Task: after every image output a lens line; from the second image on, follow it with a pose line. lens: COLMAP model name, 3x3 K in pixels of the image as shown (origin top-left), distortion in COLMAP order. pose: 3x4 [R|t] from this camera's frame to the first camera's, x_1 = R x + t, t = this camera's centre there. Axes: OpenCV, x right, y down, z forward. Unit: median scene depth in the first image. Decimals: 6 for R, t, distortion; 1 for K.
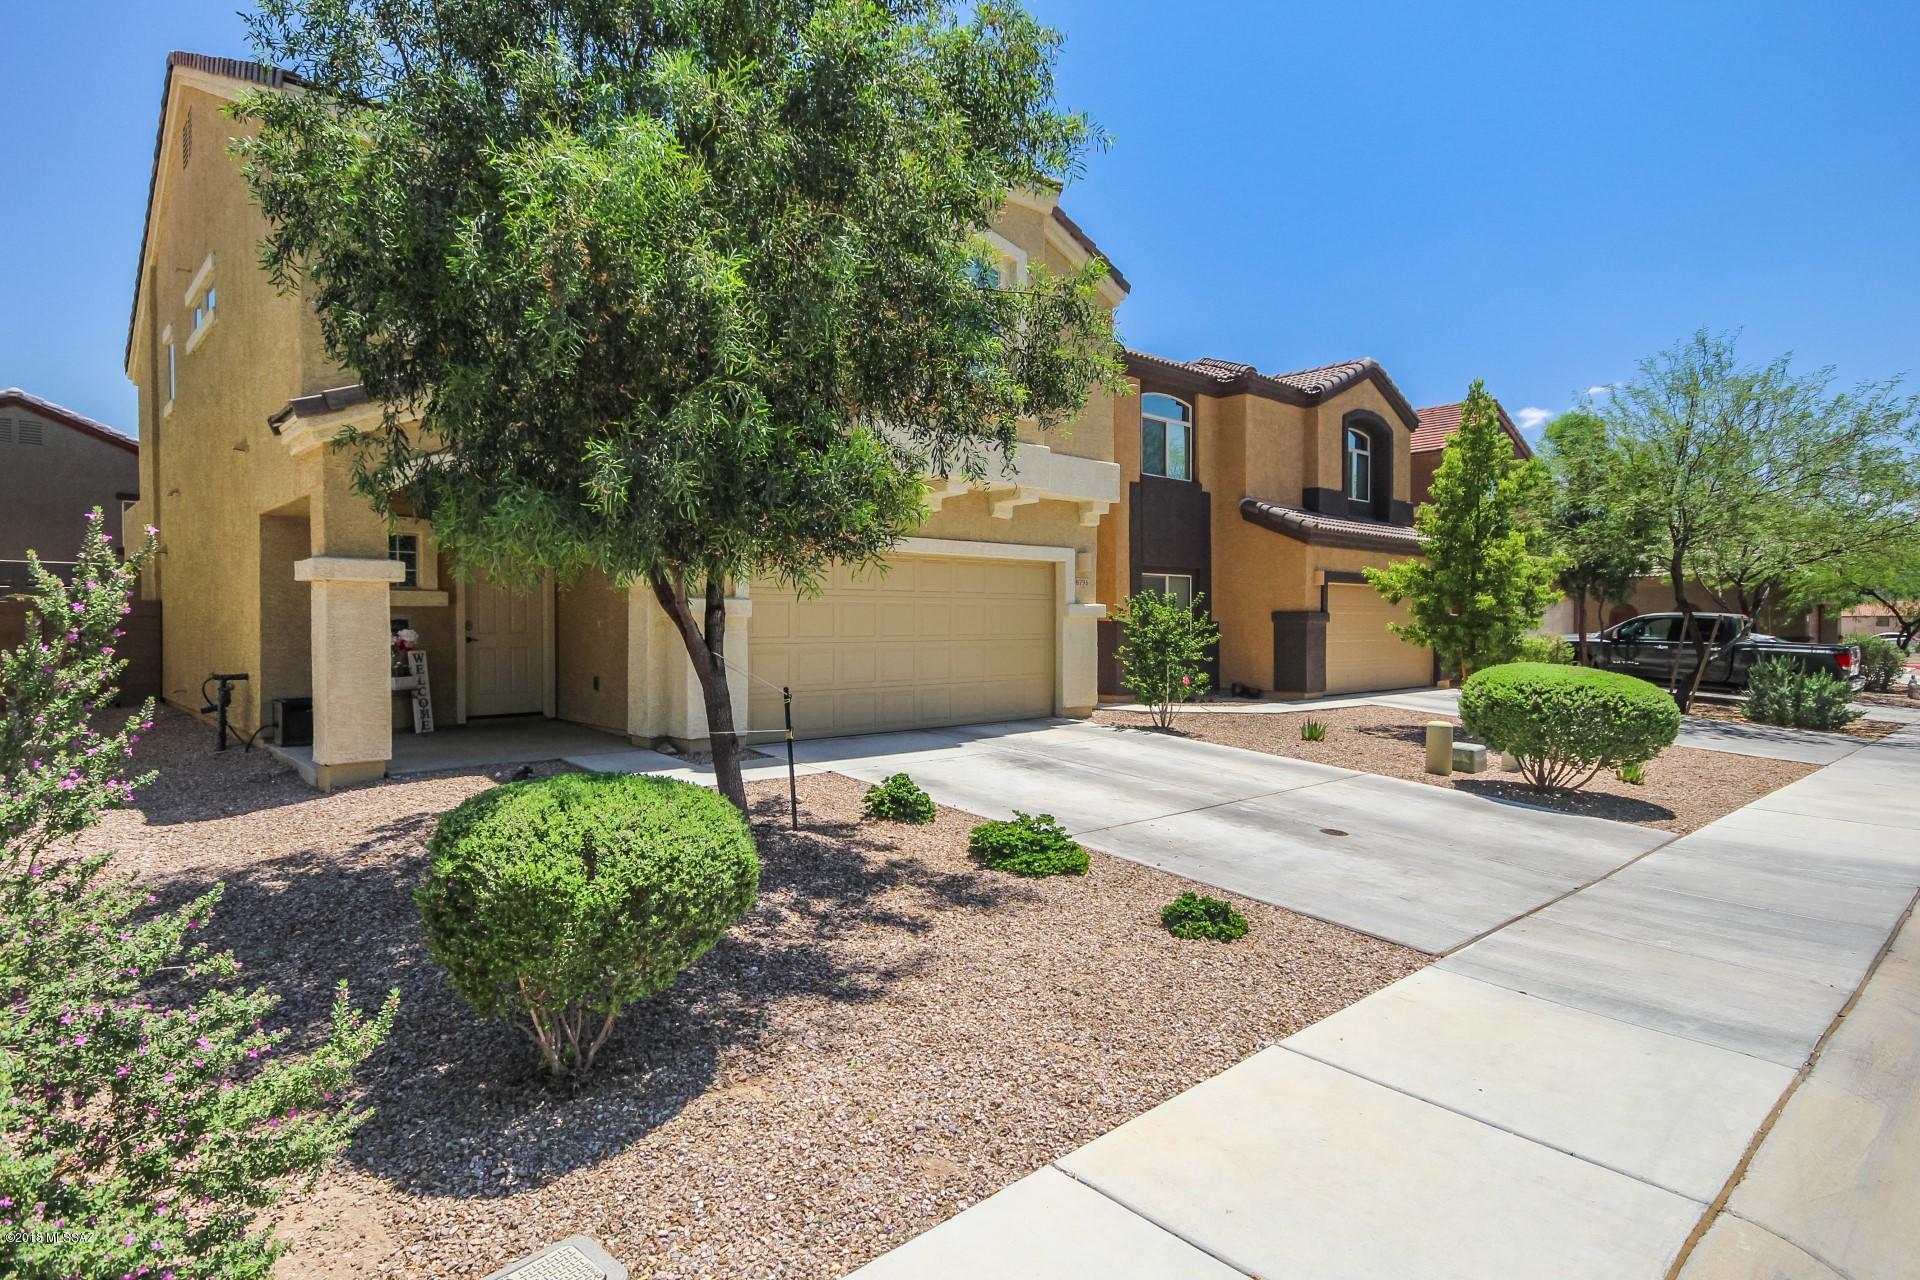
lens RADIAL K [[1035.8, 0, 977.3], [0, 1035.8, 636.0], [0, 0, 1]] dist [0.016456, 0.000202]
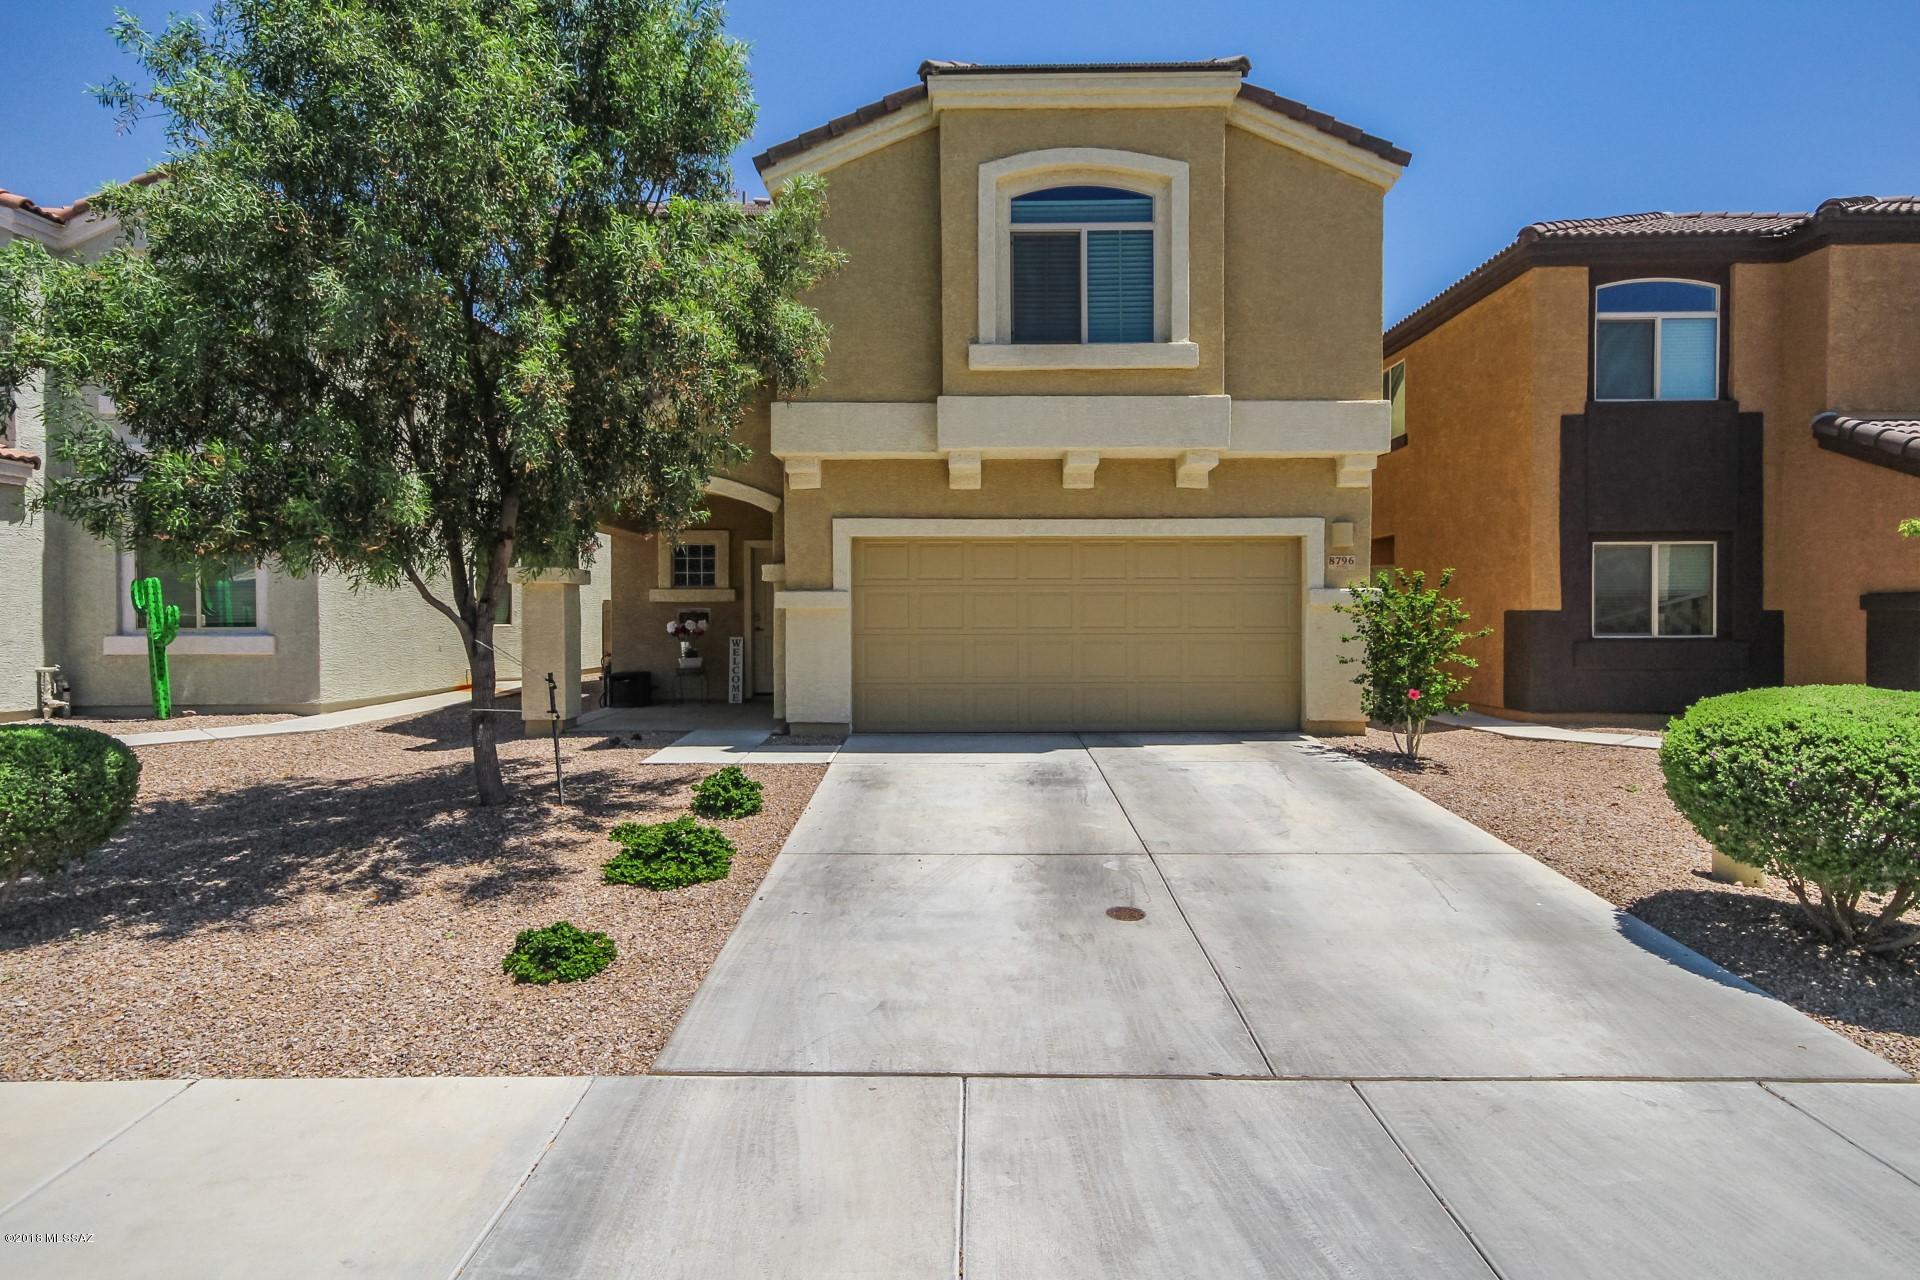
lens RADIAL K [[1035.8, 0, 969.3], [0, 1035.8, 636.7], [0, 0, 1]] dist [0.016456, 0.000202]
pose [[0.727538, 0.011870, -0.685964, 0.434034], [-0.006712, 0.999926, 0.010184, -0.001111], [0.686034, -0.002805, 0.727564, 0.248554]]
